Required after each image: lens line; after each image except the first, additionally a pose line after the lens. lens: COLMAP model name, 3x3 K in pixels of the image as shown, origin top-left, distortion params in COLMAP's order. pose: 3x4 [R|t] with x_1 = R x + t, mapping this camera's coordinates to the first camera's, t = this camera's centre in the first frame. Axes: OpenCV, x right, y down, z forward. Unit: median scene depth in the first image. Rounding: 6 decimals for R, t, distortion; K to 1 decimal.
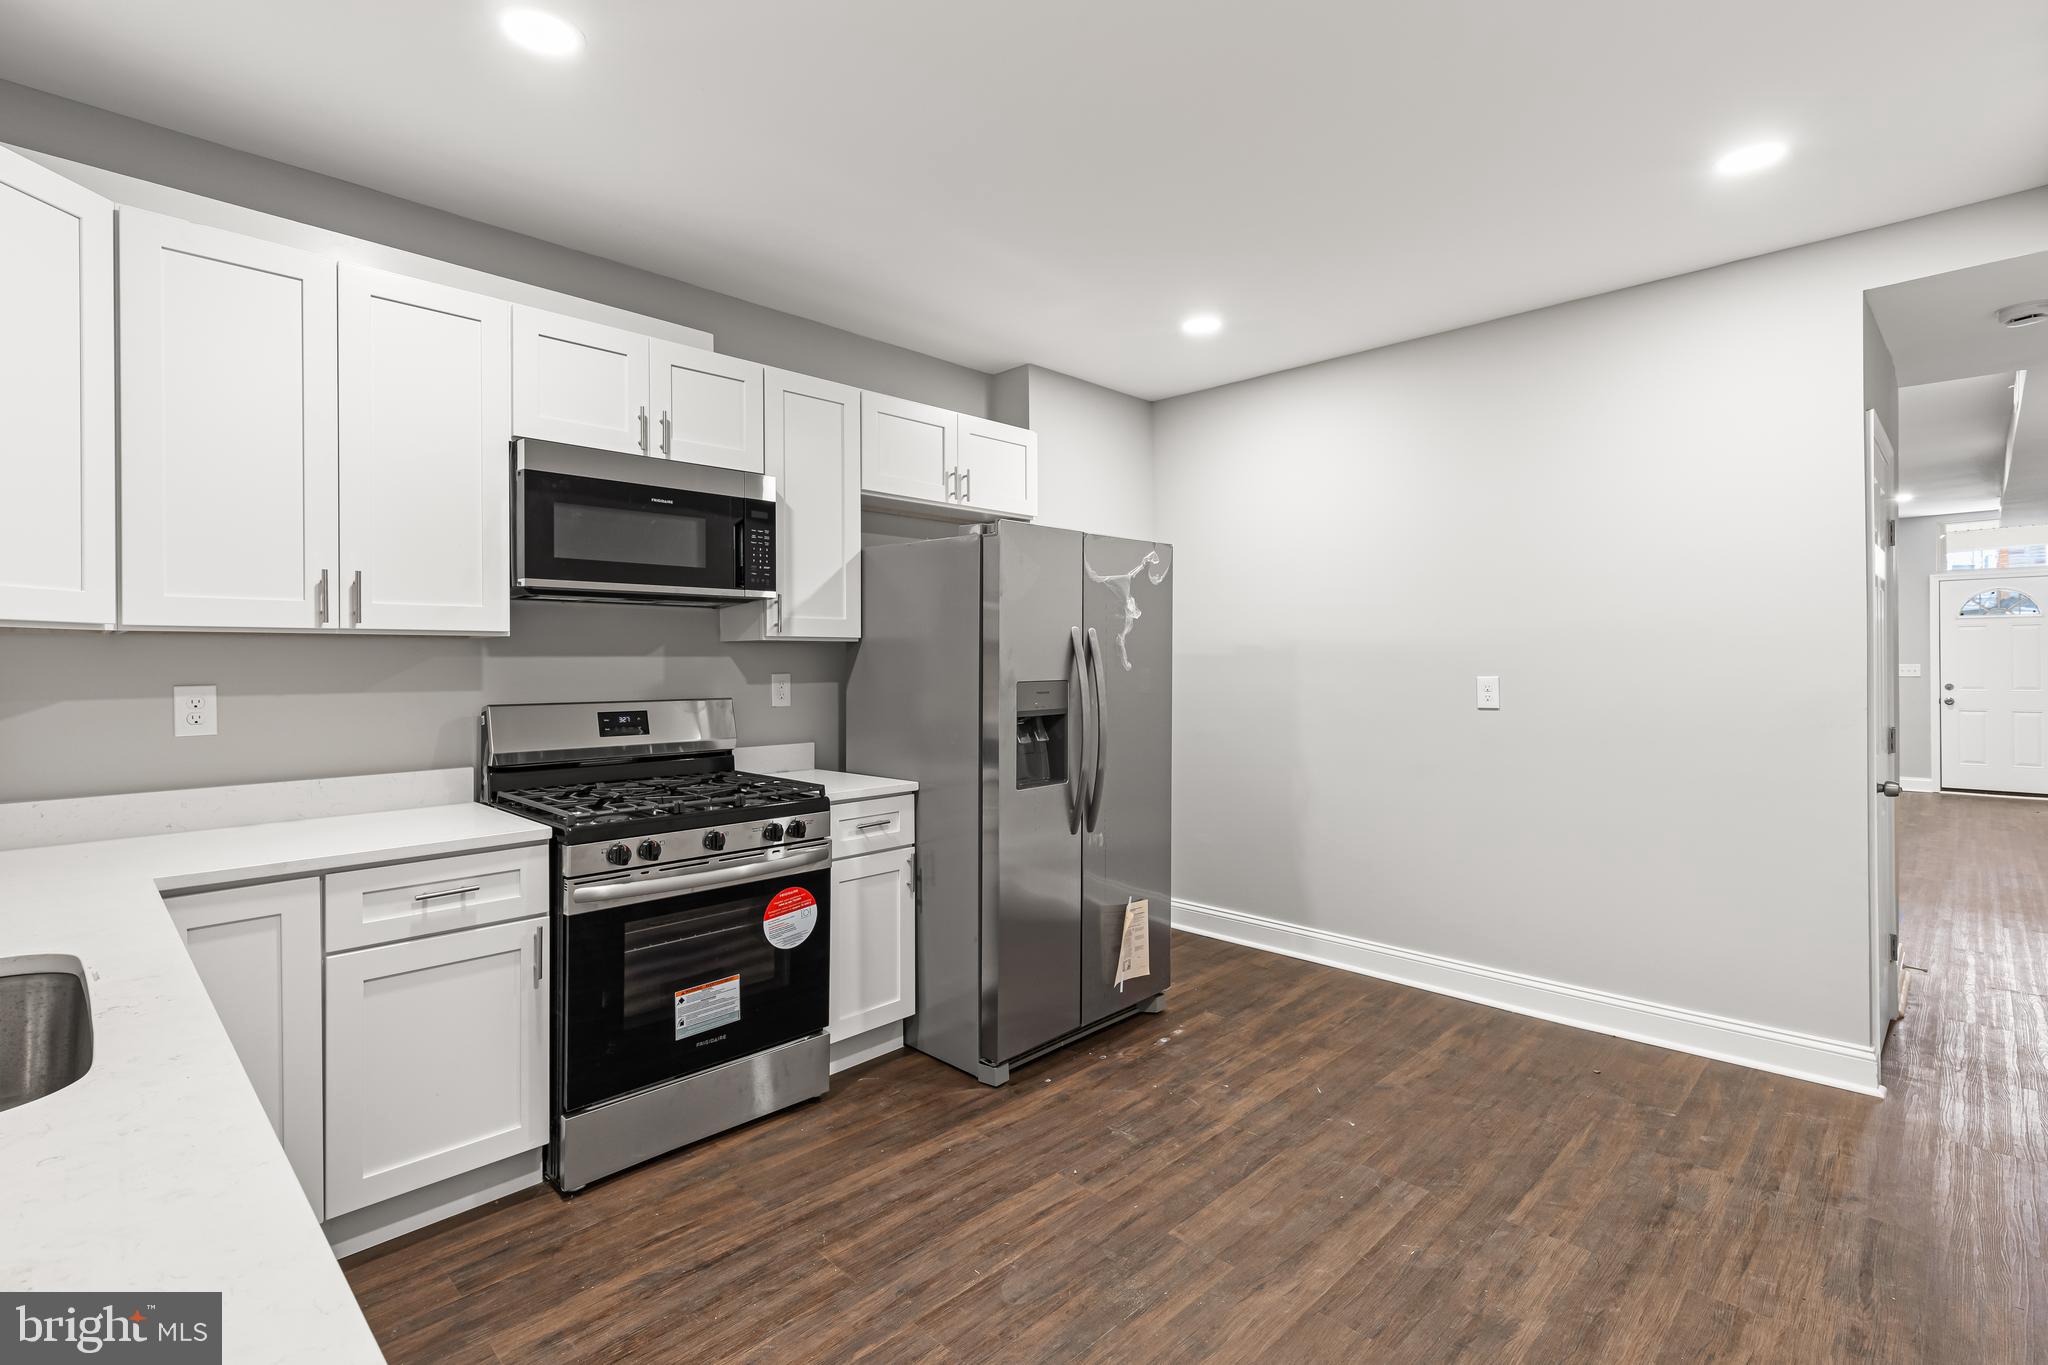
lens RADIAL K [[953.2, 0, 1025.6], [0, 953.2, 659.1], [0, 0, 1]] dist [0.010307, 0.000314]
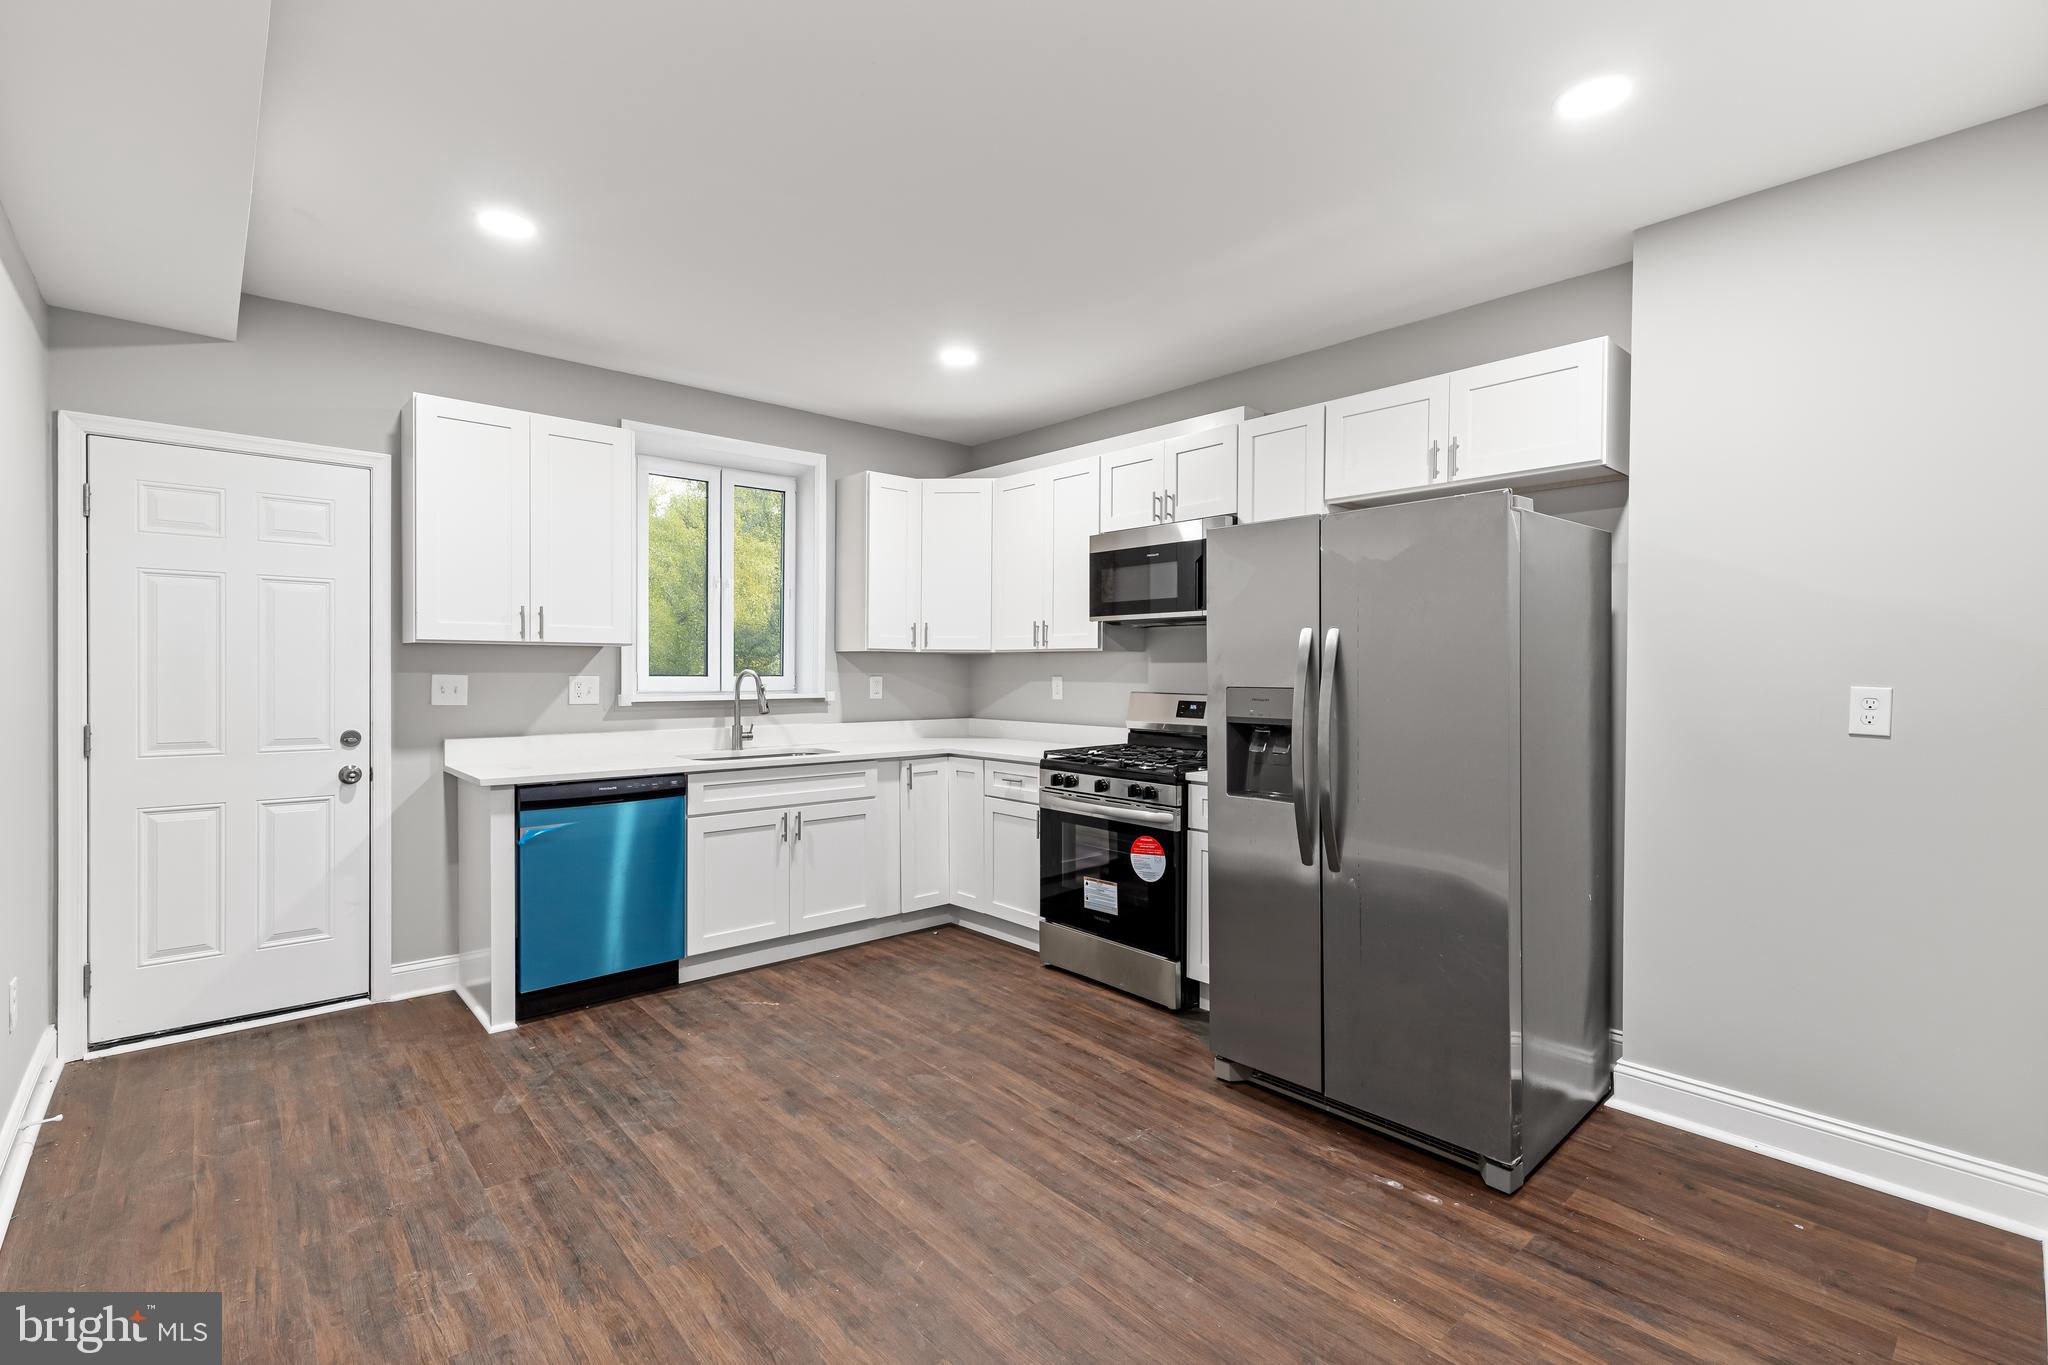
lens RADIAL K [[904.8, 0, 1024.0], [0, 904.8, 682.5], [0, 0, 1]] dist [-0.000693, -0.000295]
pose [[-0.063612, 0.016274, -0.997842, 1.039123], [-0.008359, 0.999823, 0.016839, 0.007195], [0.997940, 0.009412, -0.063465, 0.929347]]
